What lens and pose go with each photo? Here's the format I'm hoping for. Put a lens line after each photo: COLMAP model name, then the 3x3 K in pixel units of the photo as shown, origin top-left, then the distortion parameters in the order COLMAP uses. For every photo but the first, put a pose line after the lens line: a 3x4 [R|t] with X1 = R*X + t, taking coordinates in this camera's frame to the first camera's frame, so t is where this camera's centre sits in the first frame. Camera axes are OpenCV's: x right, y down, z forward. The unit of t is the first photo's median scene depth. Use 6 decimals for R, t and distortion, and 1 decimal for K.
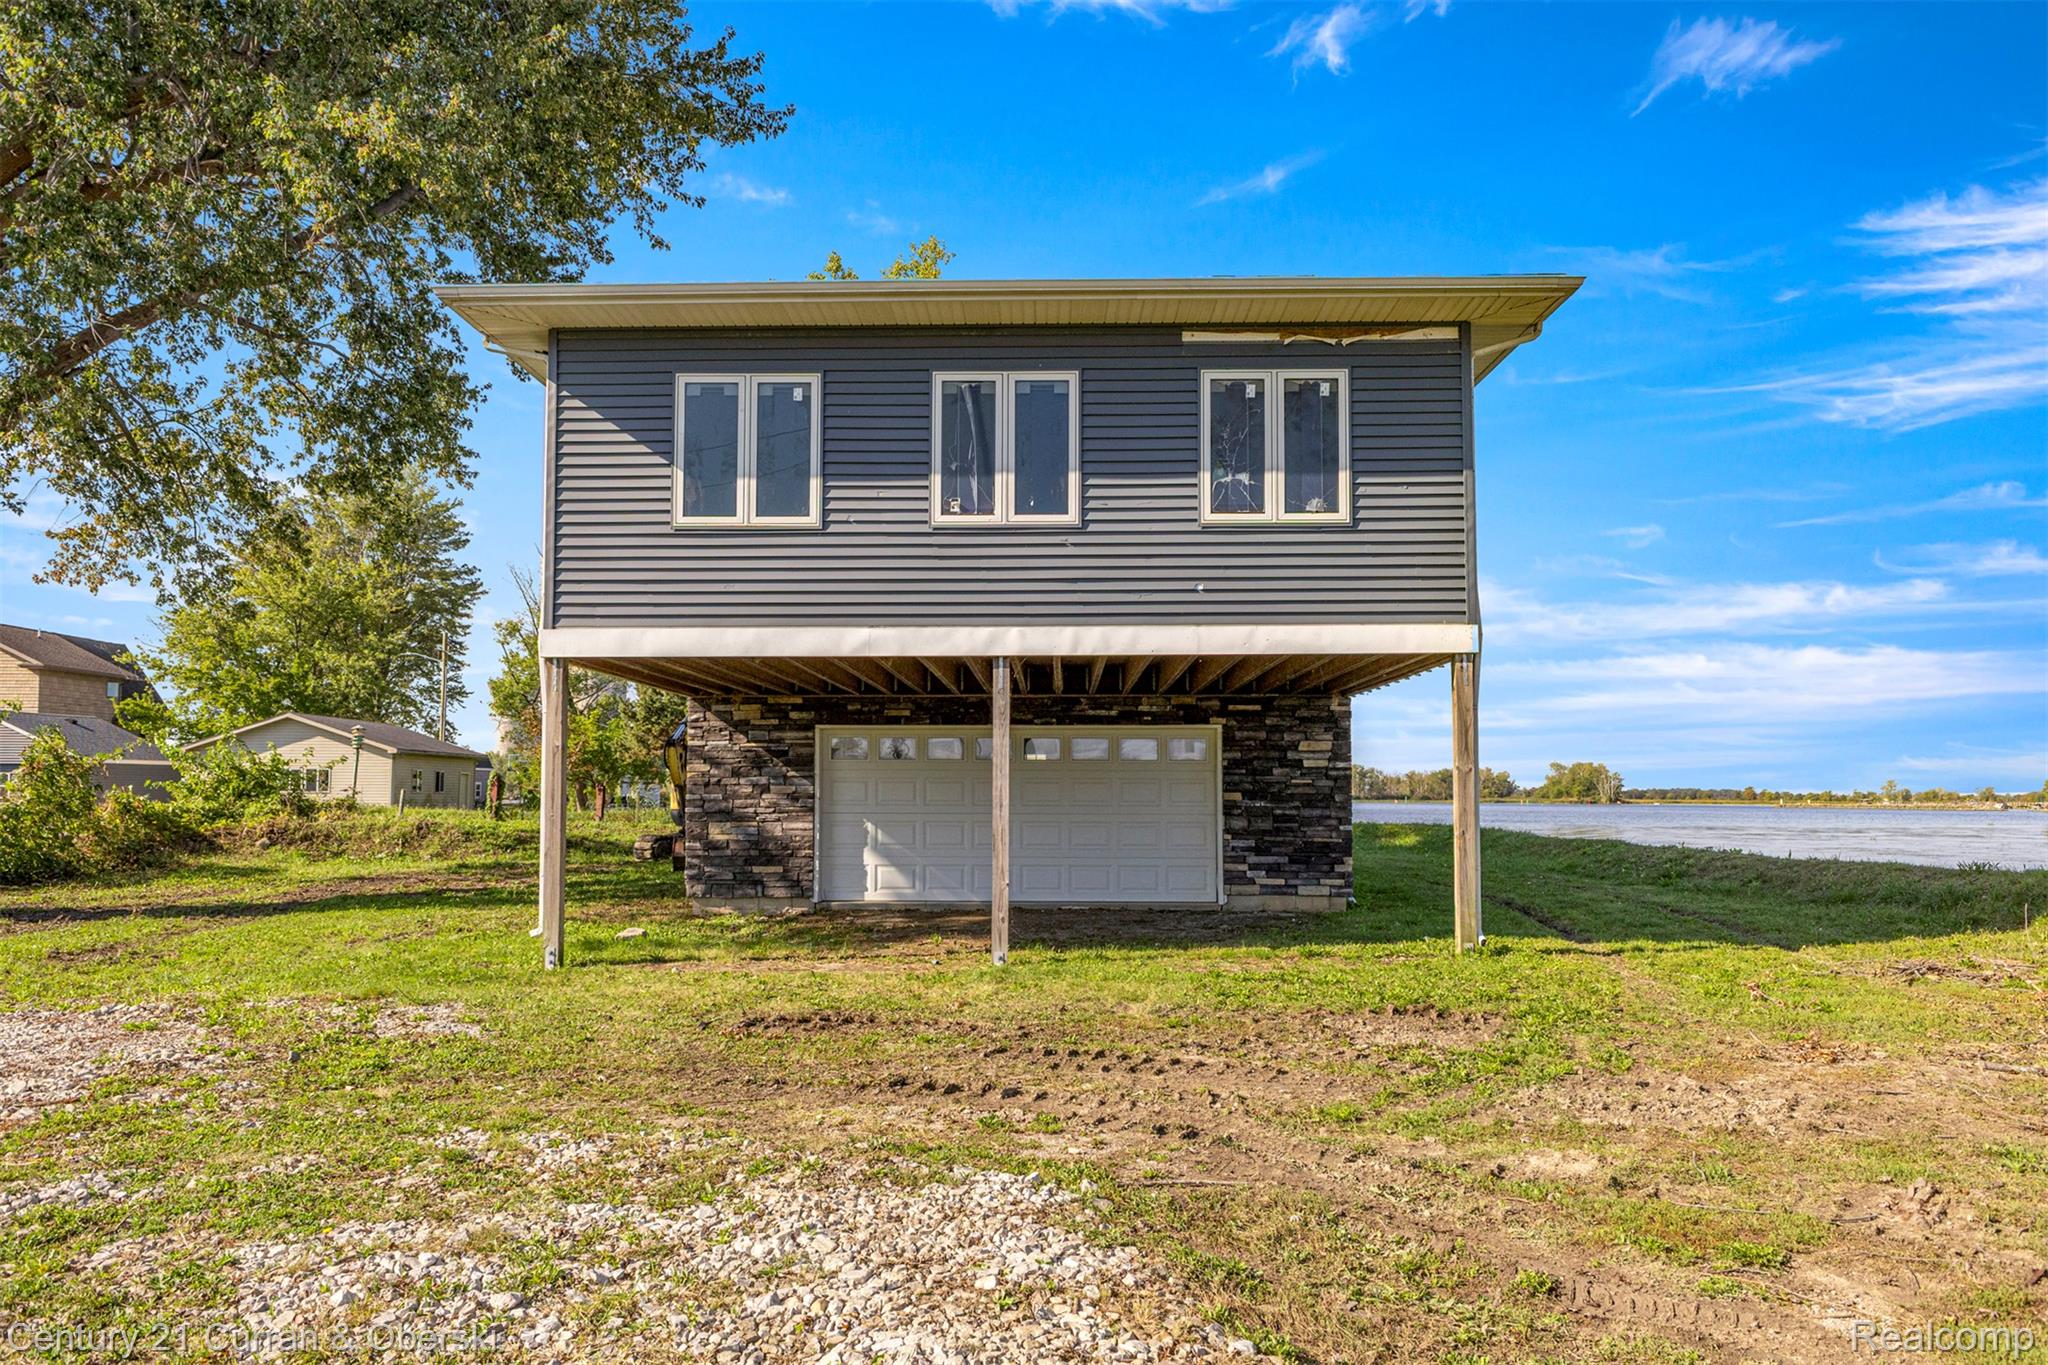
lens RADIAL K [[1393.6, 0, 1024.0], [0, 1393.6, 682.5], [0, 0, 1]] dist [-0.076713, -0.000102]
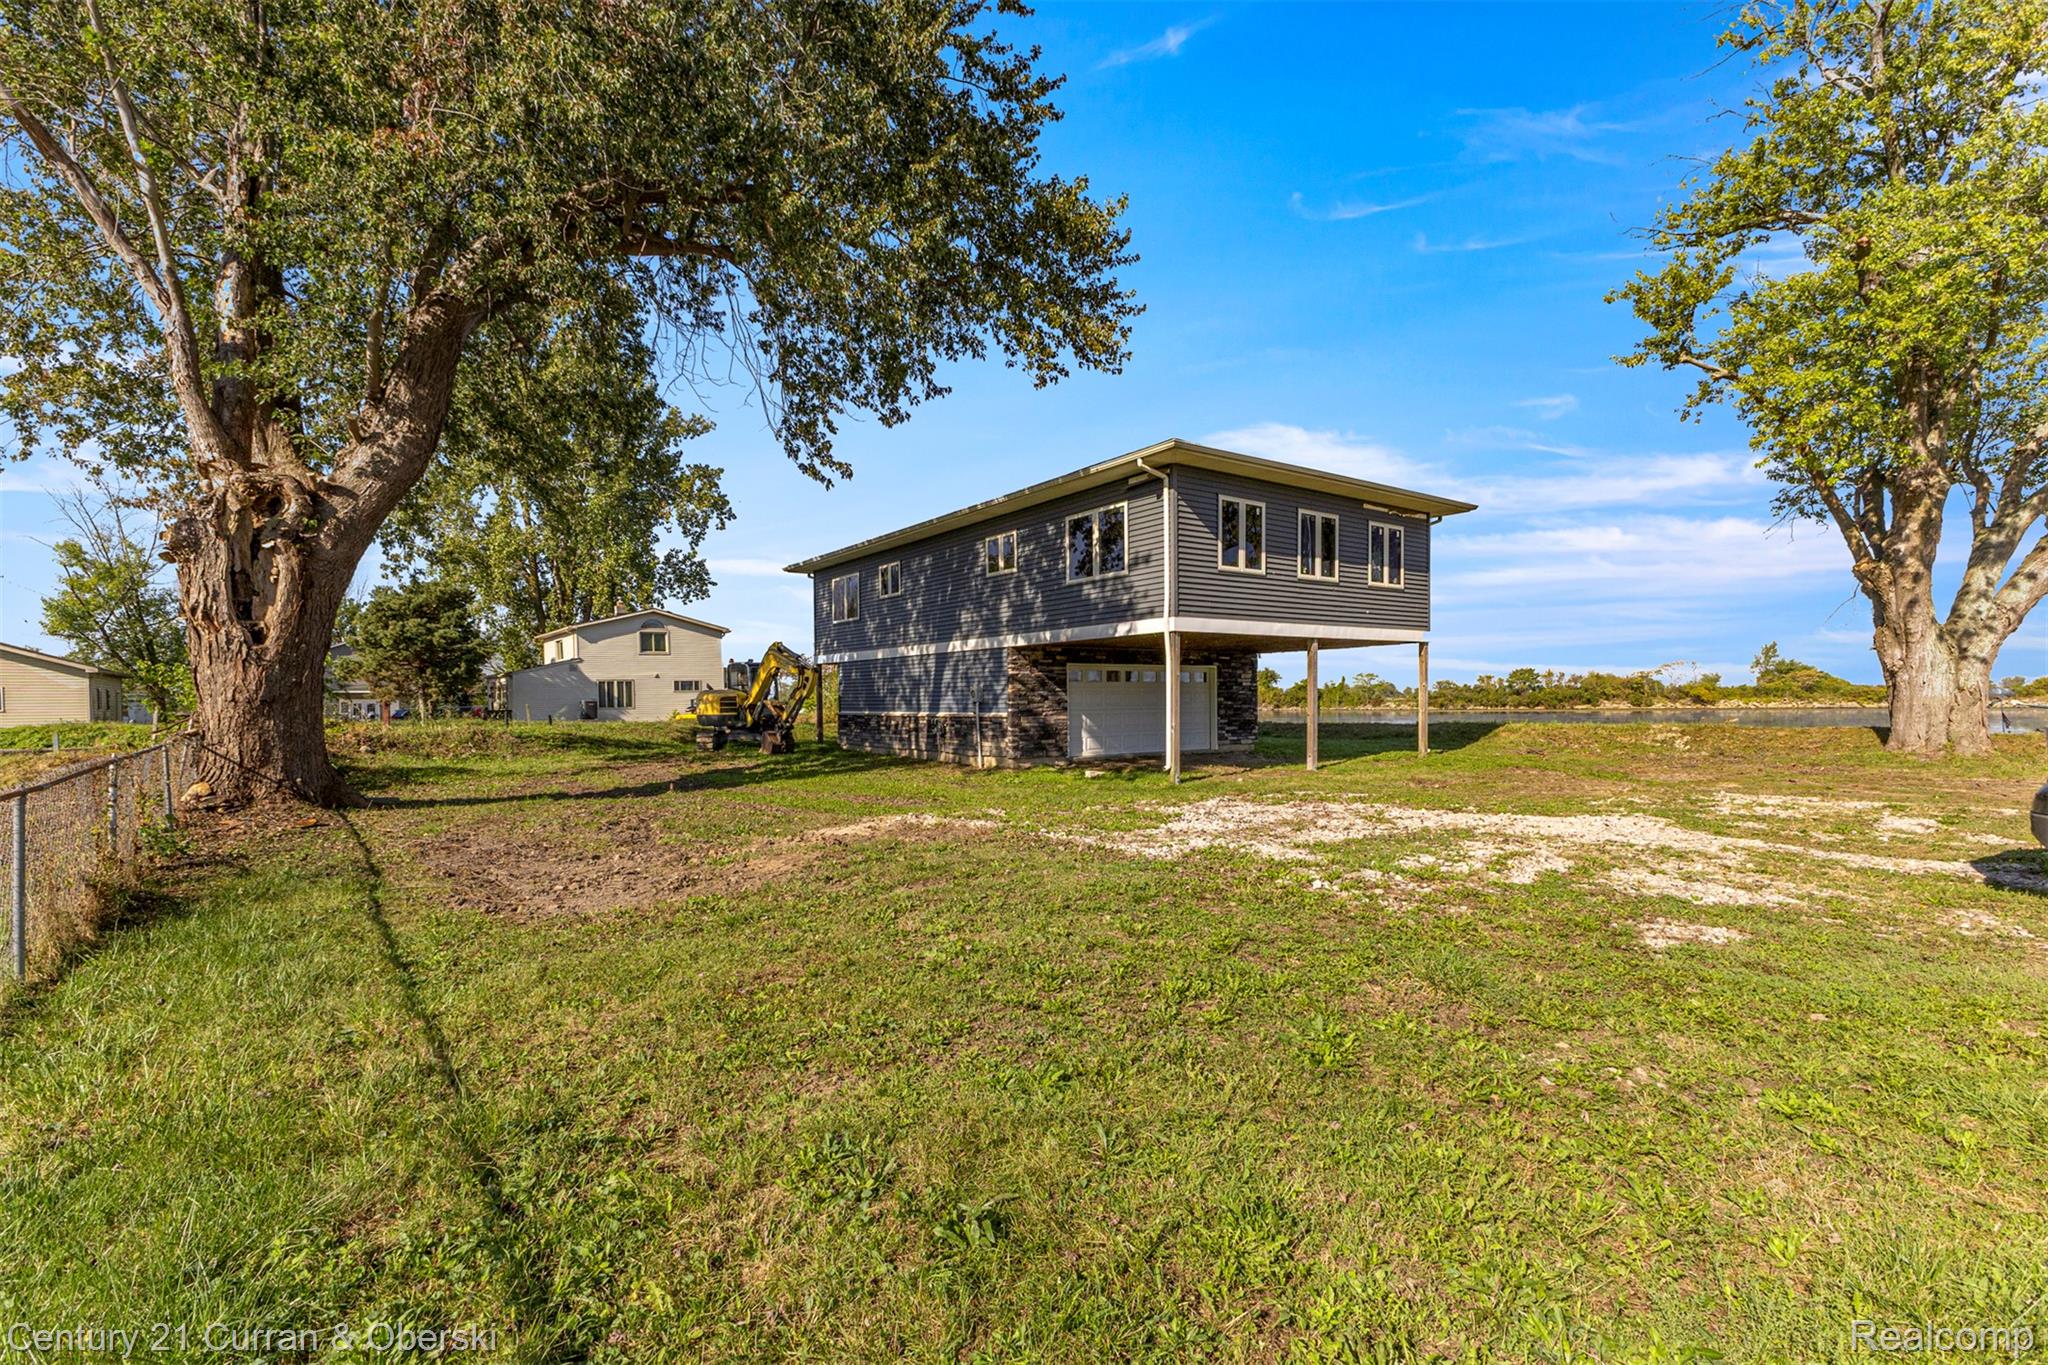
lens RADIAL K [[956.7, 0, 1023.9], [0, 956.7, 720.1], [0, 0, 1]] dist [-0.001064, -0.000109]
pose [[0.782049, -0.023431, 0.622777, -1.360570], [-0.037703, 0.995684, 0.084807, 0.000396], [-0.622076, -0.089804, 0.777790, 0.051870]]
